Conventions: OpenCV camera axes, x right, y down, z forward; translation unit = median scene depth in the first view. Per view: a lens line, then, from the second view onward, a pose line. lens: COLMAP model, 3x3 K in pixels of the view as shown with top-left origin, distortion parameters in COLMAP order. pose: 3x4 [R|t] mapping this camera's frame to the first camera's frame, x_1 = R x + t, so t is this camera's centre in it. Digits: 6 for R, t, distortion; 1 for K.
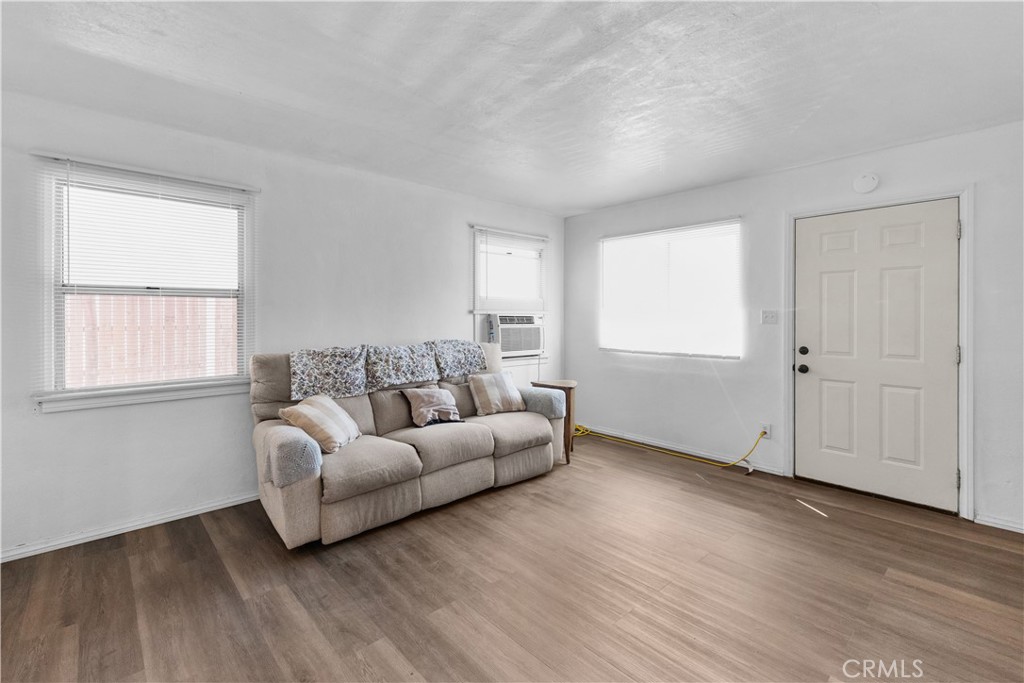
lens RADIAL K [[457.7, 0, 509.7], [0, 457.7, 322.2], [0, 0, 1]] dist [0.006840, 0.000002]
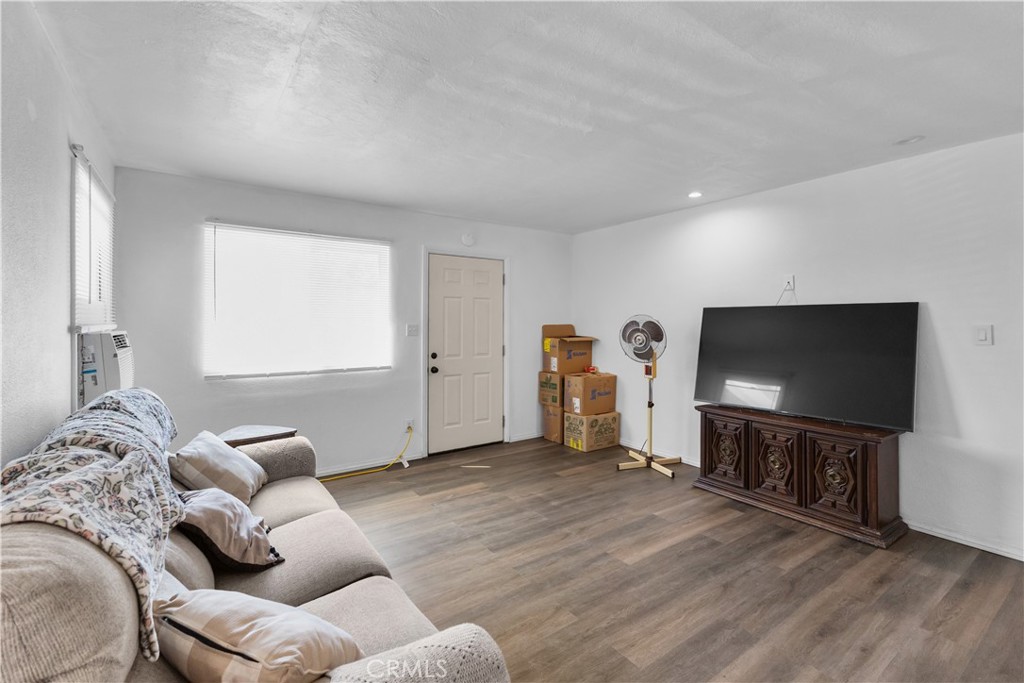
lens RADIAL K [[457.7, 0, 509.7], [0, 457.7, 322.2], [0, 0, 1]] dist [0.006840, 0.000002]
pose [[0.116705, -0.000852, 0.993166, -0.616058], [0.009677, 0.999953, -0.000279, -0.030445], [-0.993120, 0.009643, 0.116707, 0.629378]]
